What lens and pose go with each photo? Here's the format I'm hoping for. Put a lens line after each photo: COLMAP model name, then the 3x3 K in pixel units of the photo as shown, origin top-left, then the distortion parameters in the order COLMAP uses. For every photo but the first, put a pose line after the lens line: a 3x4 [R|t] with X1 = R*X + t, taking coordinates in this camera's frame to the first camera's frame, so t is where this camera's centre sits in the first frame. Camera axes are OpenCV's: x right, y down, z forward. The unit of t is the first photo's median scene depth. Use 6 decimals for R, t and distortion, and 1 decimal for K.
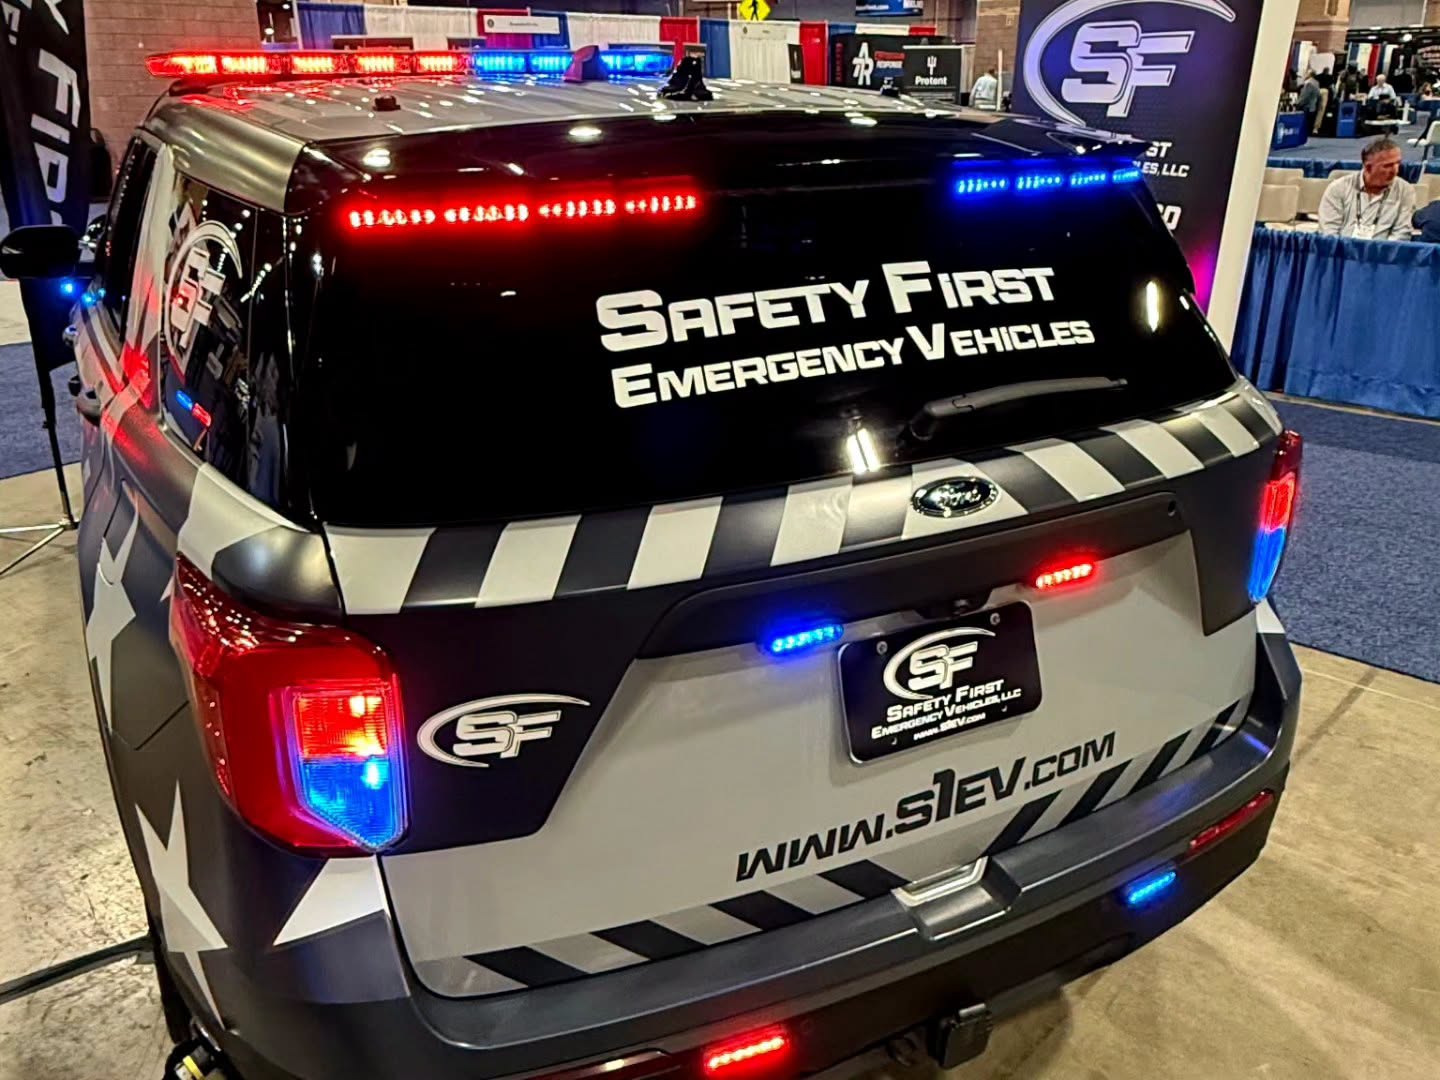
lens RADIAL K [[1197.8, 0, 717.2], [0, 1197.8, 536.2], [0, 0, 1]] dist [-0.004735, 0.008738]
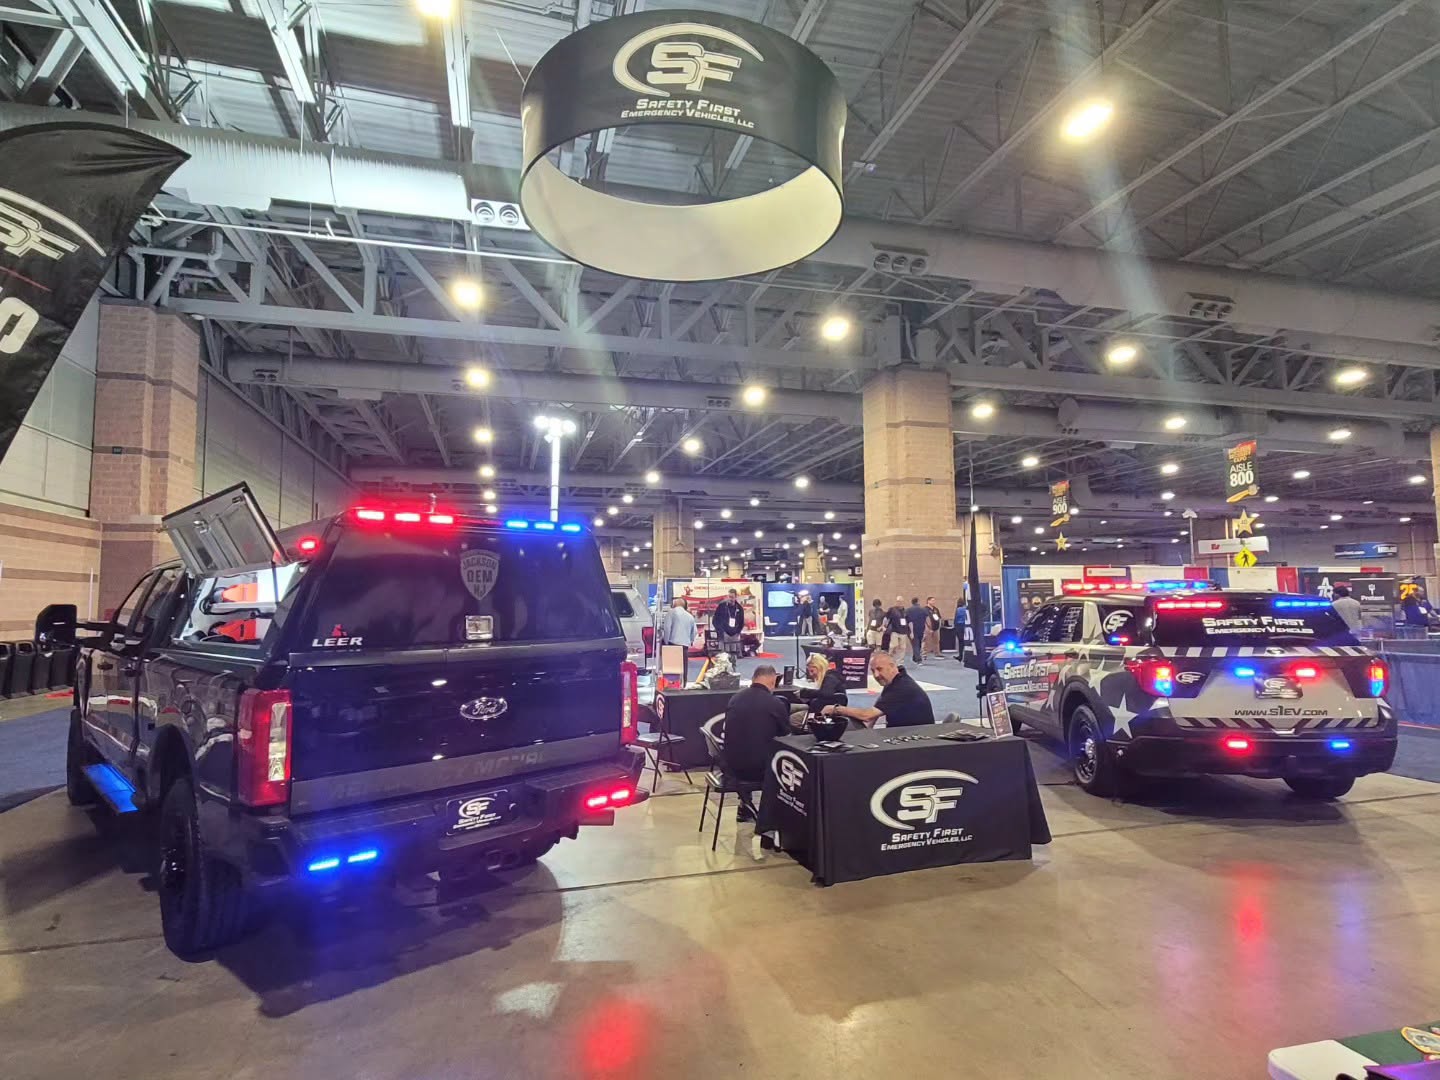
lens RADIAL K [[782.7, 0, 720.0], [0, 782.7, 540.0], [0, 0, 1]] dist [-0.002060, 0.000030]
pose [[0.843435, -0.042959, -0.535511, -0.020827], [-0.191670, 0.907137, -0.374653, 1.346054], [0.501877, 0.418637, 0.756877, -3.288963]]
